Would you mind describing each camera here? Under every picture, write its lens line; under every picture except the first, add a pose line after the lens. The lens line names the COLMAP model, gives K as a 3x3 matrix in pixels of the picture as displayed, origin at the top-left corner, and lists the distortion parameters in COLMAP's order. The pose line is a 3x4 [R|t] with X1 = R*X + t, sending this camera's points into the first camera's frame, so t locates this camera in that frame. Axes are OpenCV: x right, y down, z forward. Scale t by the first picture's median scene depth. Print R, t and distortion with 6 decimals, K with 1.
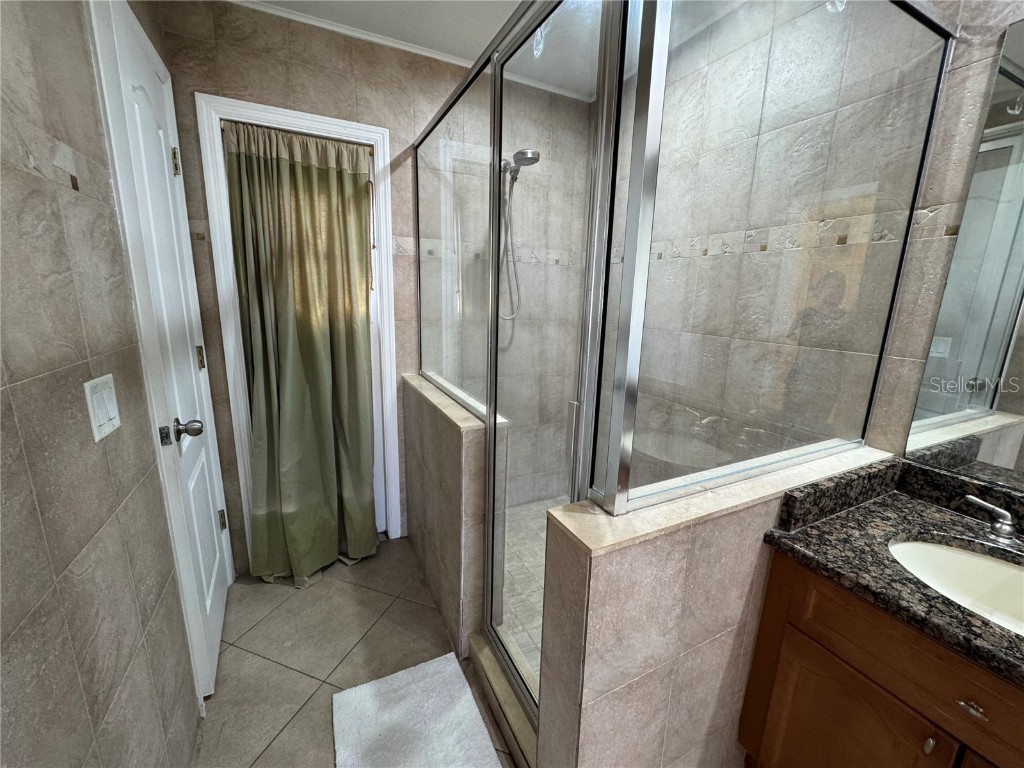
lens RADIAL K [[412.6, 0, 512.2], [0, 412.6, 381.5], [0, 0, 1]] dist [-0.004272, 0.000570]
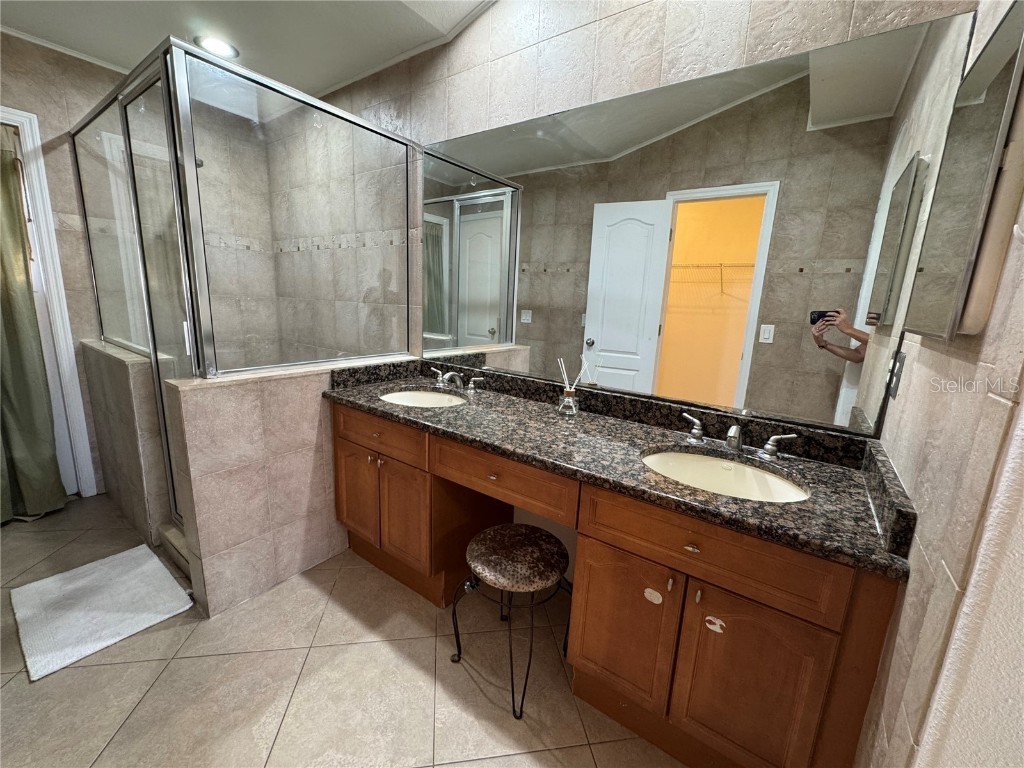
lens RADIAL K [[412.6, 0, 513.8], [0, 412.6, 382.4], [0, 0, 1]] dist [-0.004272, 0.000570]
pose [[0.882679, -0.079076, 0.463277, 0.260681], [0.076540, 0.996770, 0.024305, 0.173417], [-0.463702, 0.014005, 0.885880, -0.552972]]
